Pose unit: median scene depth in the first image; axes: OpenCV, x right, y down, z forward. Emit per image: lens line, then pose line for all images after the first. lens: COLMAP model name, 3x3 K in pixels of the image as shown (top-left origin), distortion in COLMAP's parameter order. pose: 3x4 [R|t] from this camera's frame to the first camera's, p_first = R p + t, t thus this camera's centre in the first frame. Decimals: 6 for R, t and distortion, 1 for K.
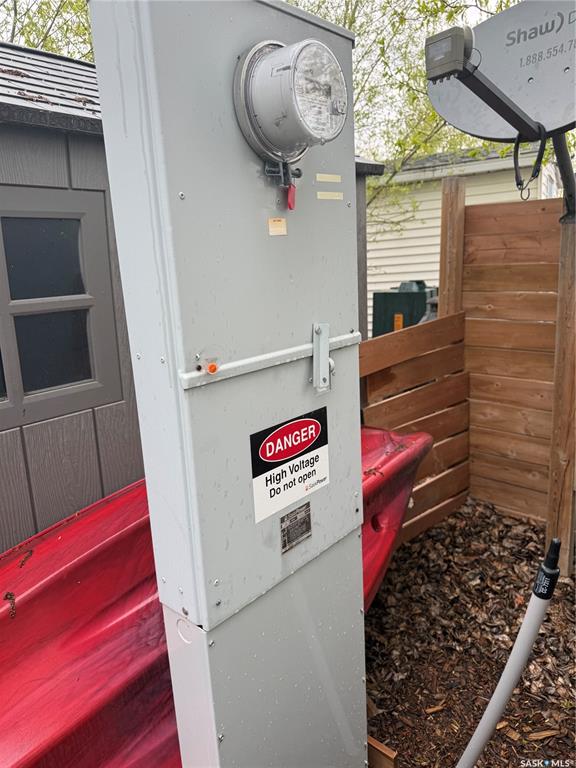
lens RADIAL K [[547.8, 0, 286.4], [0, 547.8, 377.6], [0, 0, 1]] dist [0.044083, -0.049121]
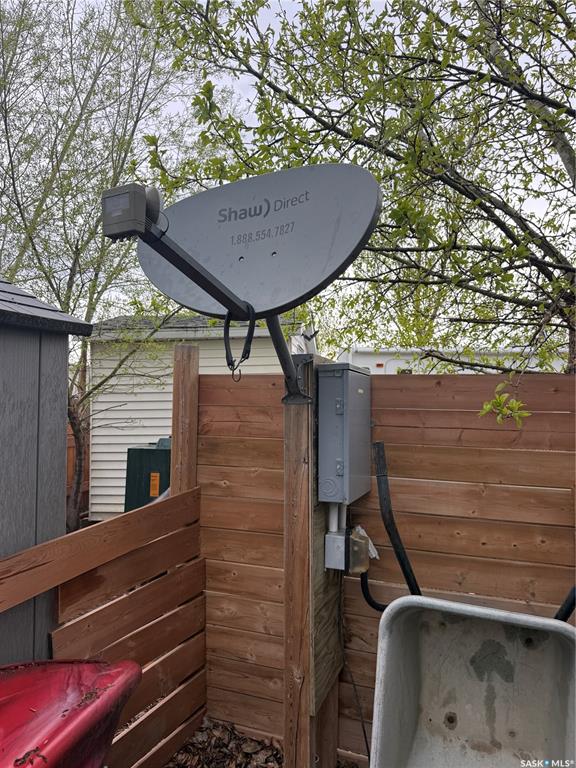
lens RADIAL K [[547.8, 0, 285.2], [0, 547.8, 386.2], [0, 0, 1]] dist [0.044083, -0.049121]
pose [[0.923350, 0.062081, 0.378908, 0.108249], [0.033085, 0.970307, -0.239603, -0.063920], [-0.382532, 0.233774, 0.893879, 0.117973]]
